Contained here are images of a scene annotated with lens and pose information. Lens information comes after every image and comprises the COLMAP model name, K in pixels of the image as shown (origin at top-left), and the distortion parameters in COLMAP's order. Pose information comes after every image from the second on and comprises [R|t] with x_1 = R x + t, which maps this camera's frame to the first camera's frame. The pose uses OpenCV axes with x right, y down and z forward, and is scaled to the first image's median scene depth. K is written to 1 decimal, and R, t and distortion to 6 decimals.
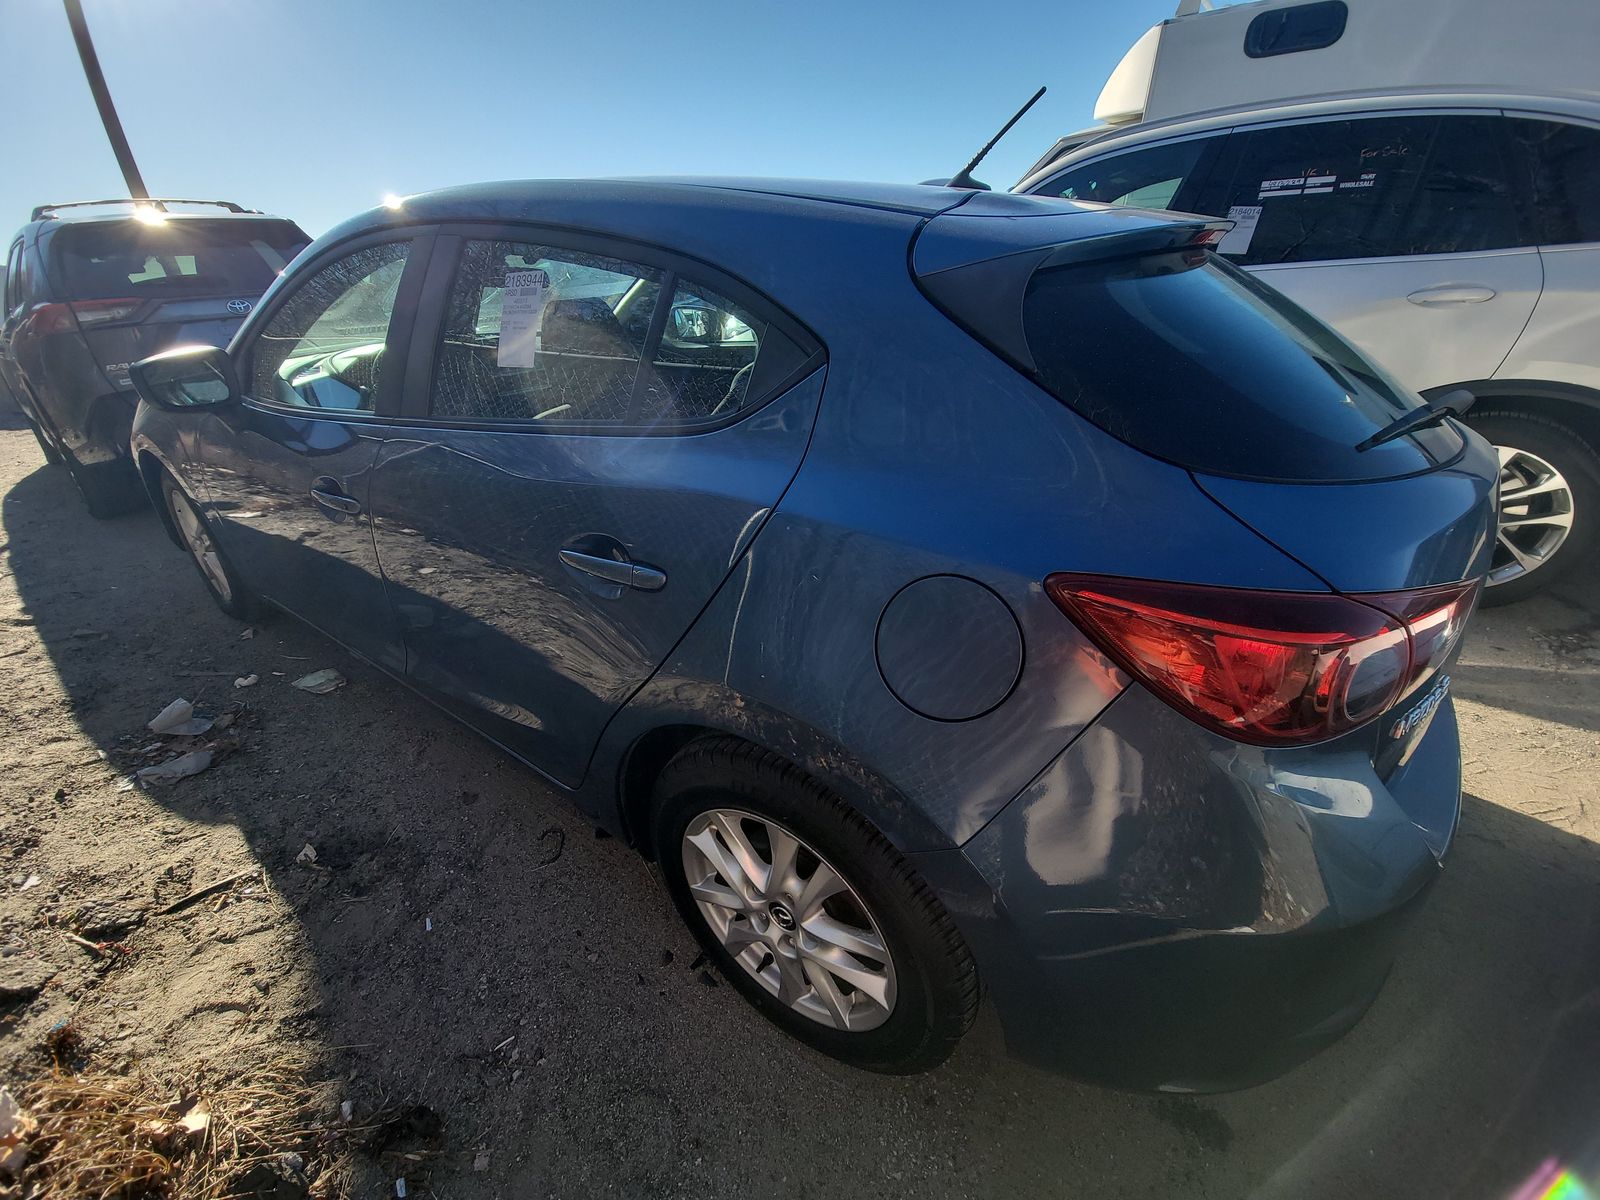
lens RADIAL K [[643.0, 0, 789.7], [0, 643.0, 601.9], [0, 0, 1]] dist [0.041378, -0.026843]
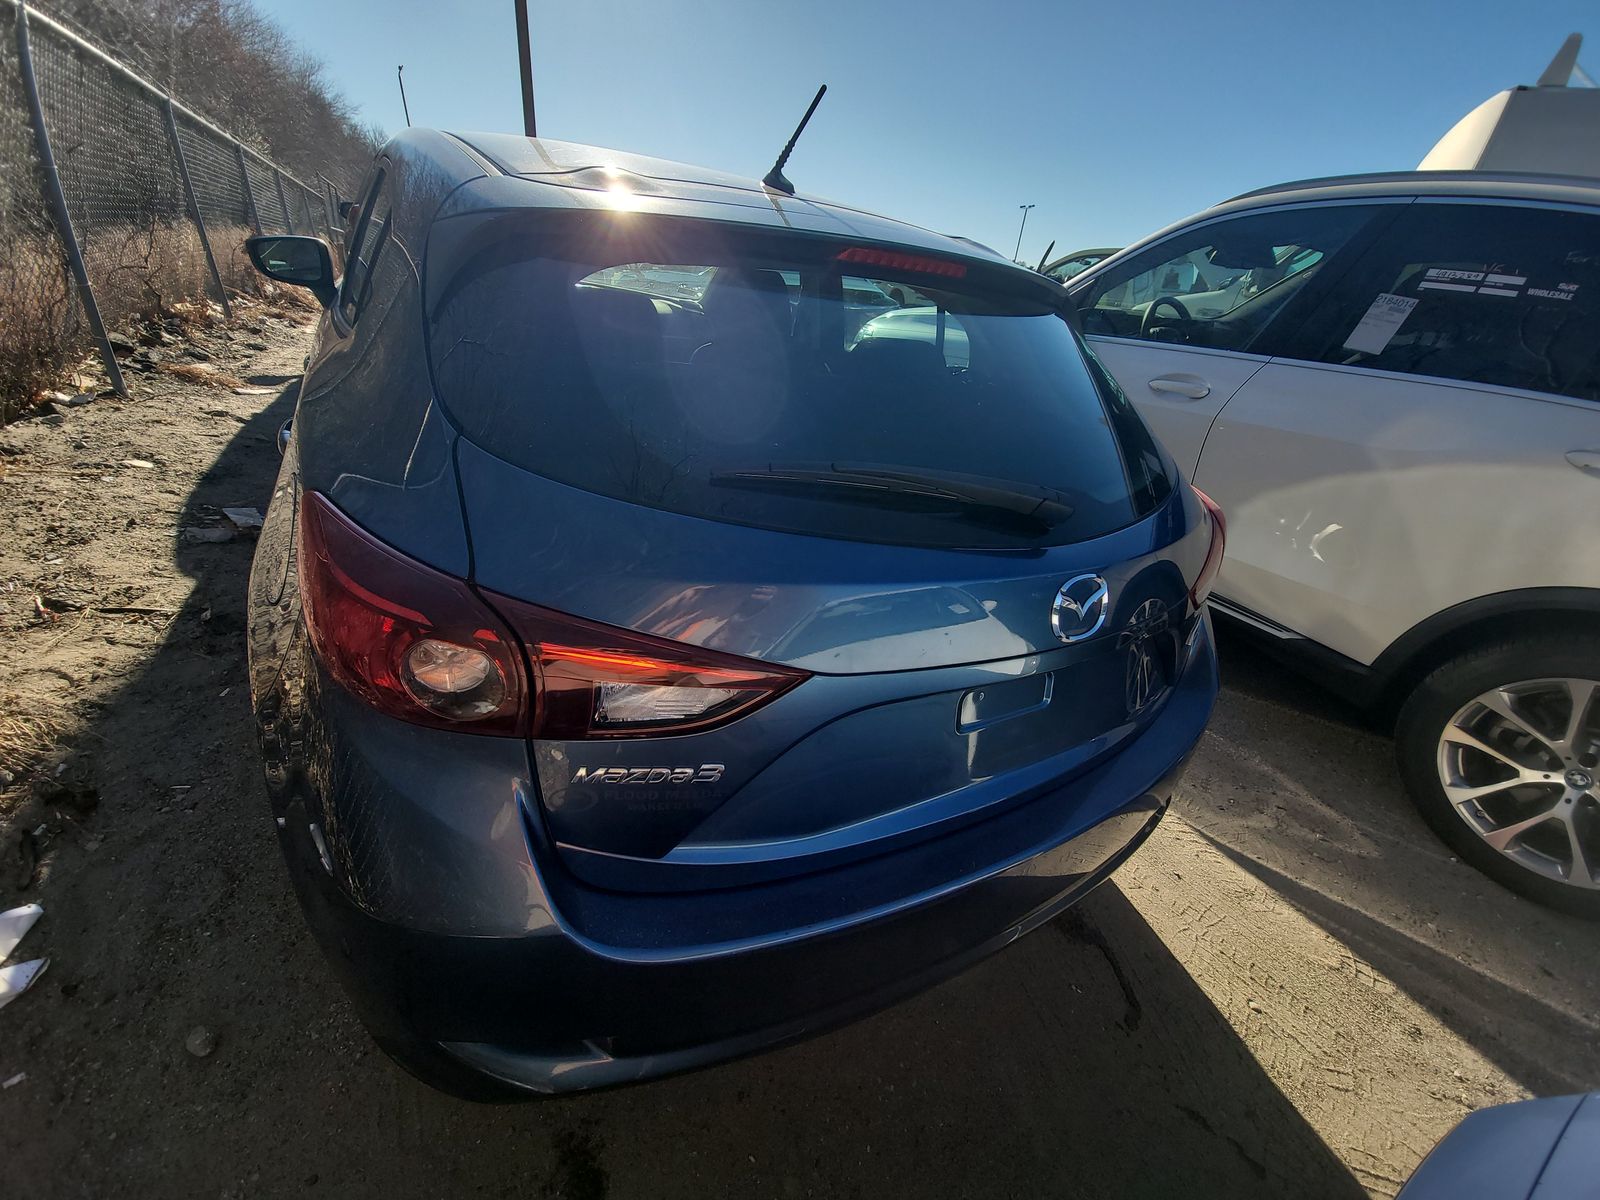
lens RADIAL K [[643.0, 0, 789.7], [0, 643.0, 601.9], [0, 0, 1]] dist [0.041378, -0.026843]
pose [[0.889151, 0.331620, -0.315338, 0.791743], [-0.336735, 0.940756, 0.039845, -0.095346], [0.309870, 0.070757, 0.948143, 0.128551]]
